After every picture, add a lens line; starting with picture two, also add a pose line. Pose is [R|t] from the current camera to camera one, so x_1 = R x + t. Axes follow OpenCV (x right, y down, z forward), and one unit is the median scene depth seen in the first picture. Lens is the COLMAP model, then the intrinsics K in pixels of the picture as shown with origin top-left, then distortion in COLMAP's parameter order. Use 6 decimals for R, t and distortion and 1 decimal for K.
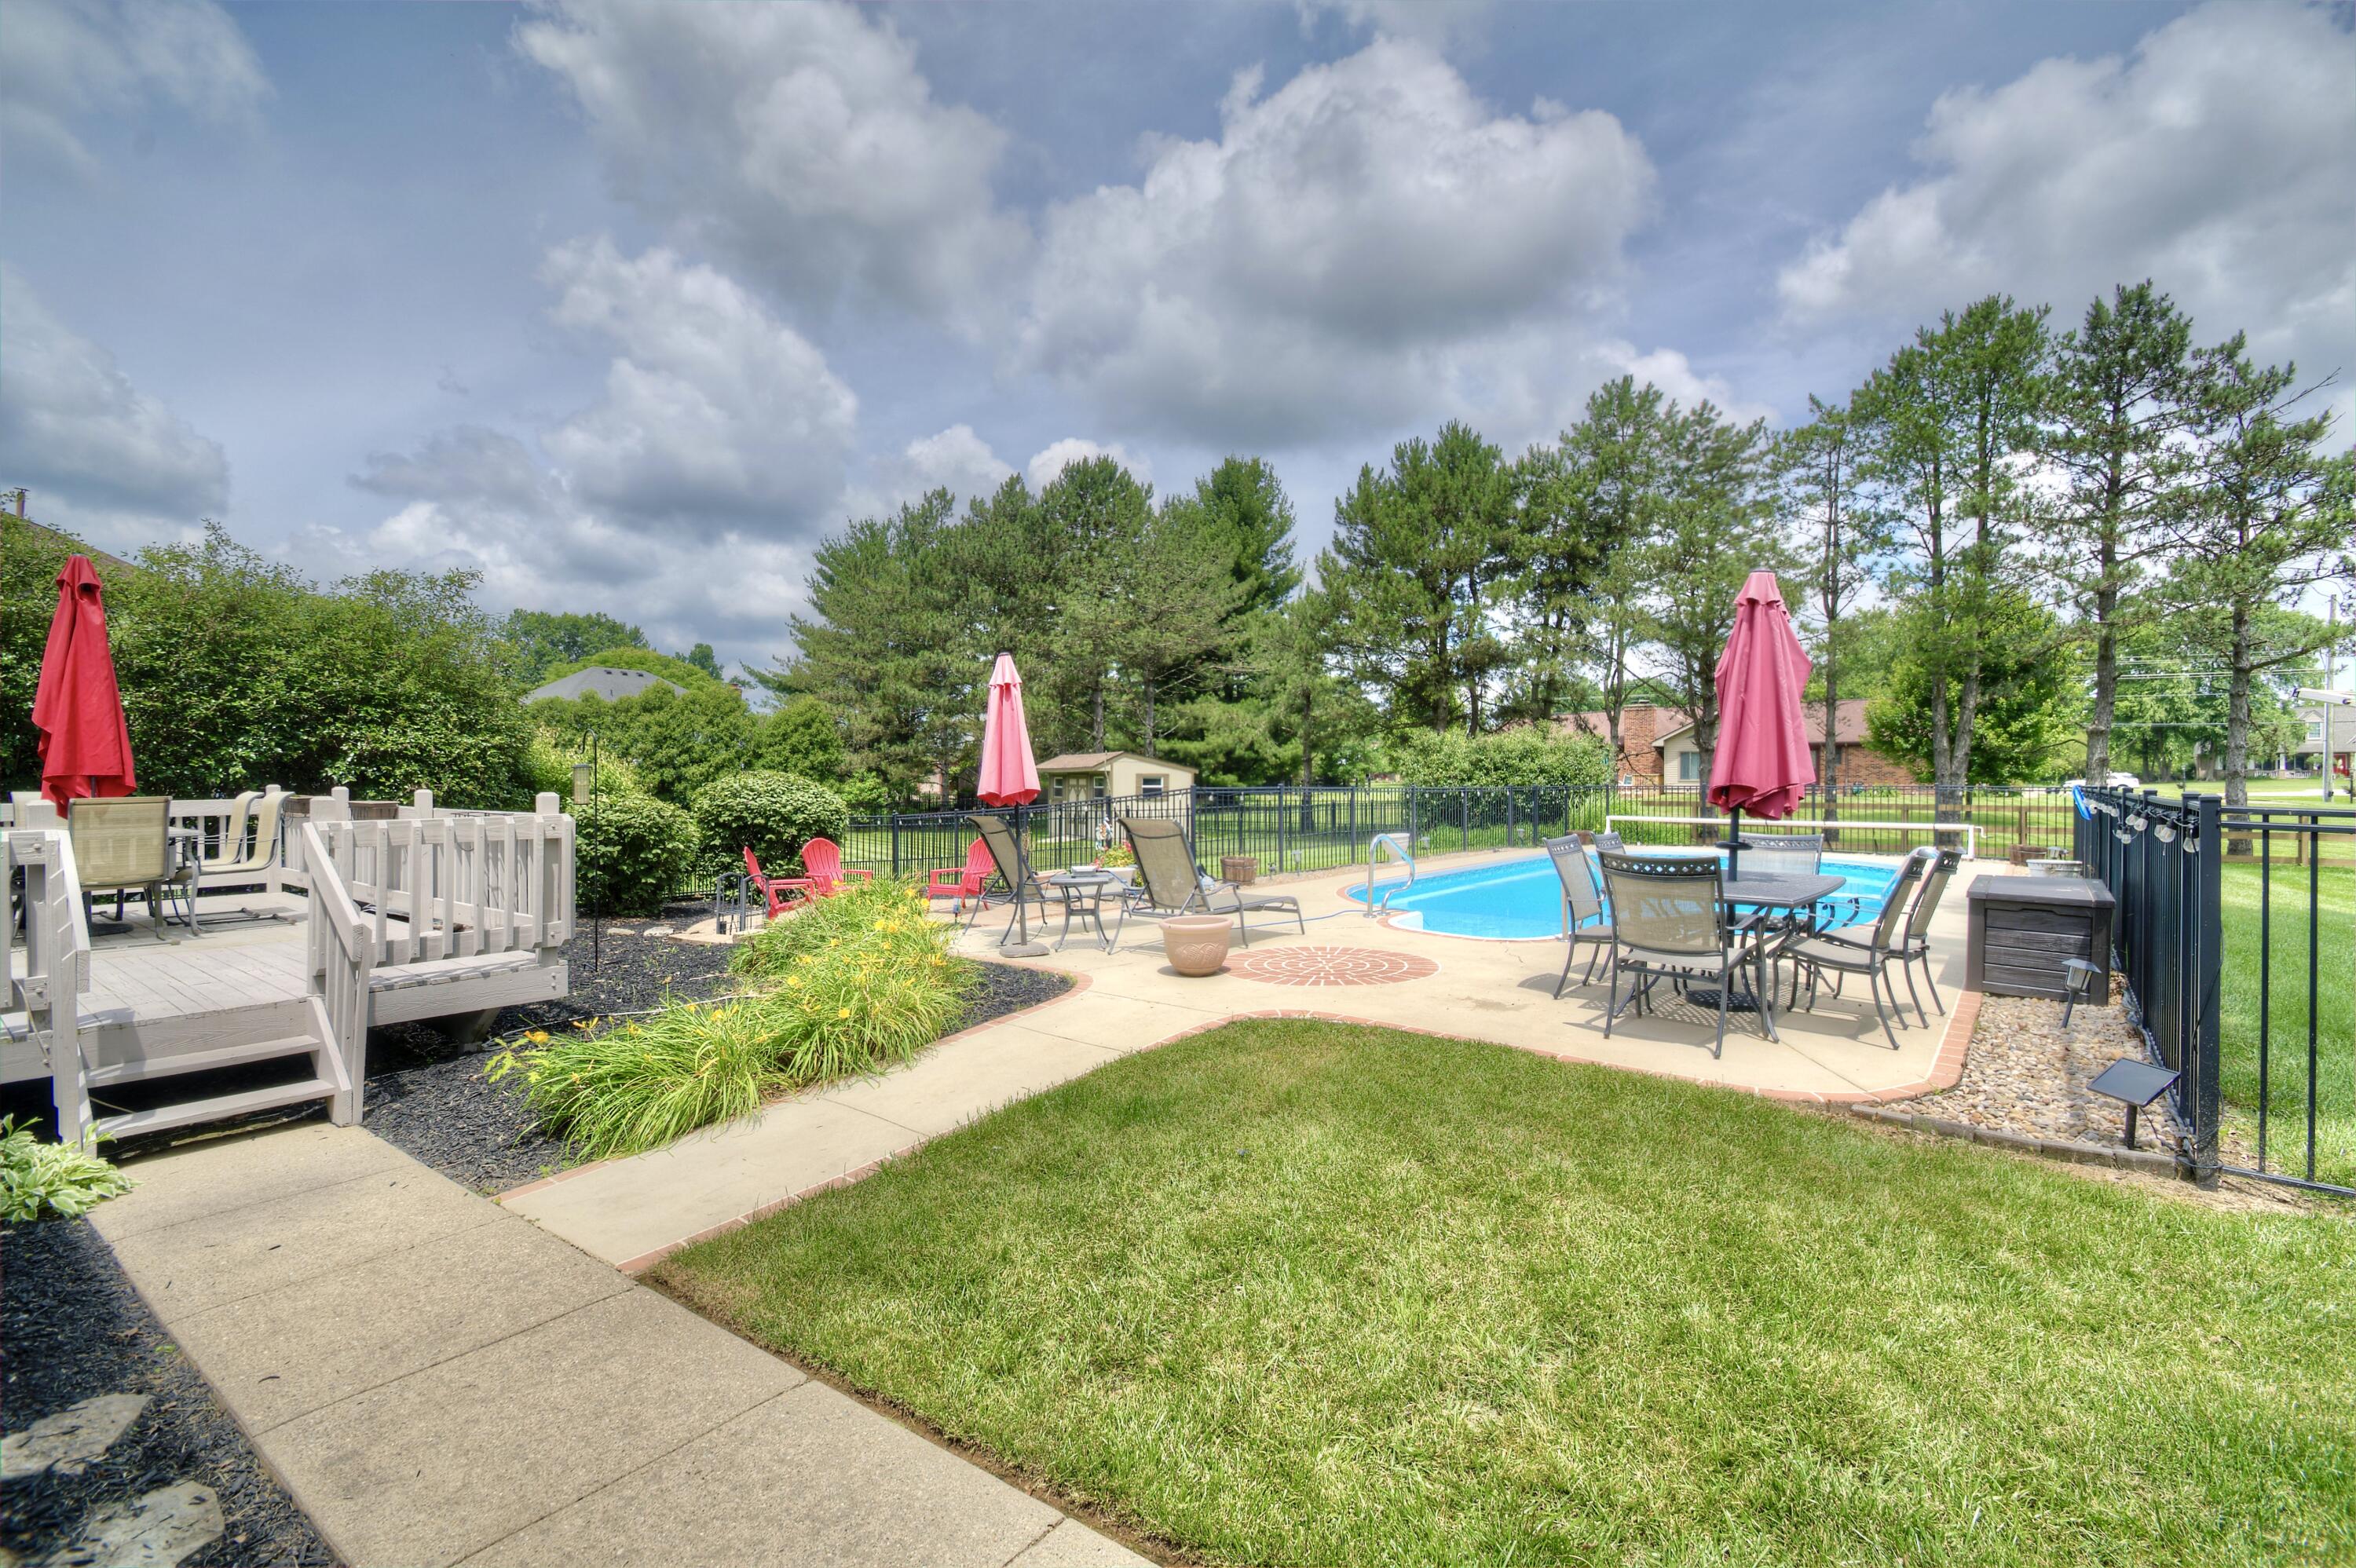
lens RADIAL K [[1035.2, 0, 1178.0], [0, 1035.2, 784.0], [0, 0, 1]] dist [0.000715, 0.000231]
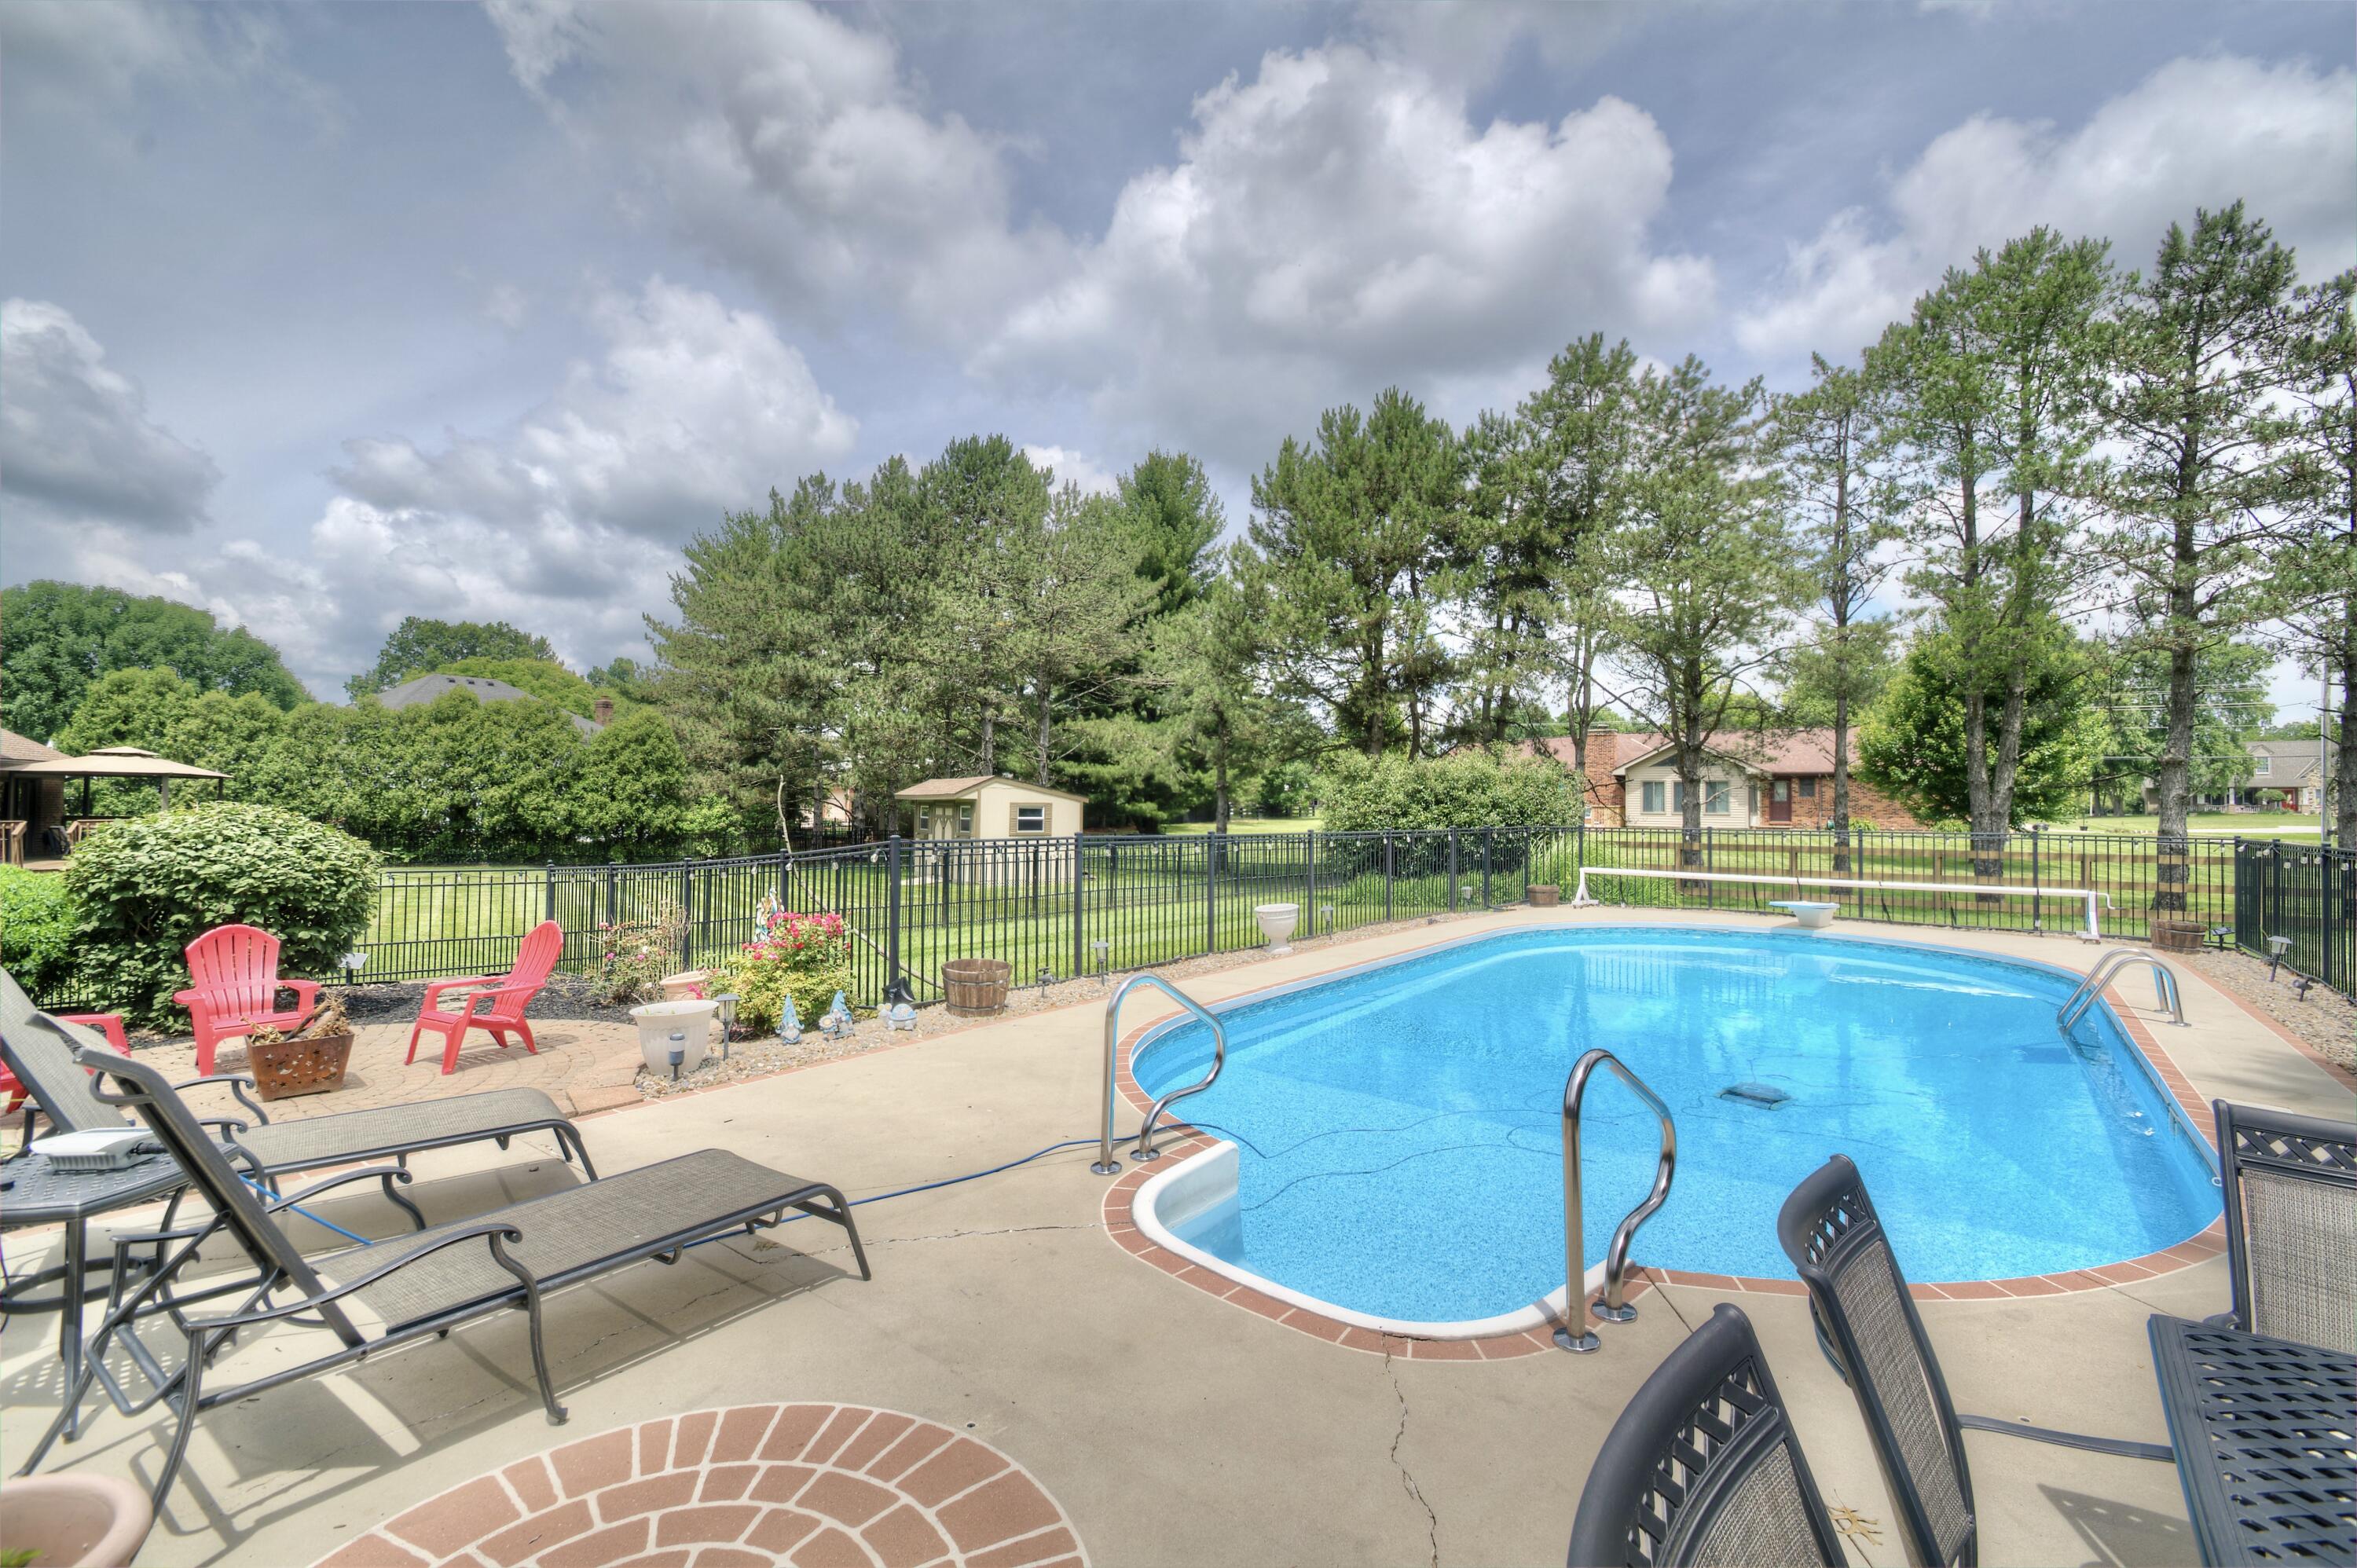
lens RADIAL K [[1019.0, 0, 1178.5], [0, 1019.0, 784.0], [0, 0, 1]] dist [-0.003634, -0.000978]
pose [[0.999262, 0.009010, 0.037337, 0.065954], [-0.008138, 0.999692, -0.023450, -0.006978], [-0.037537, 0.023129, 0.999028, 0.189080]]
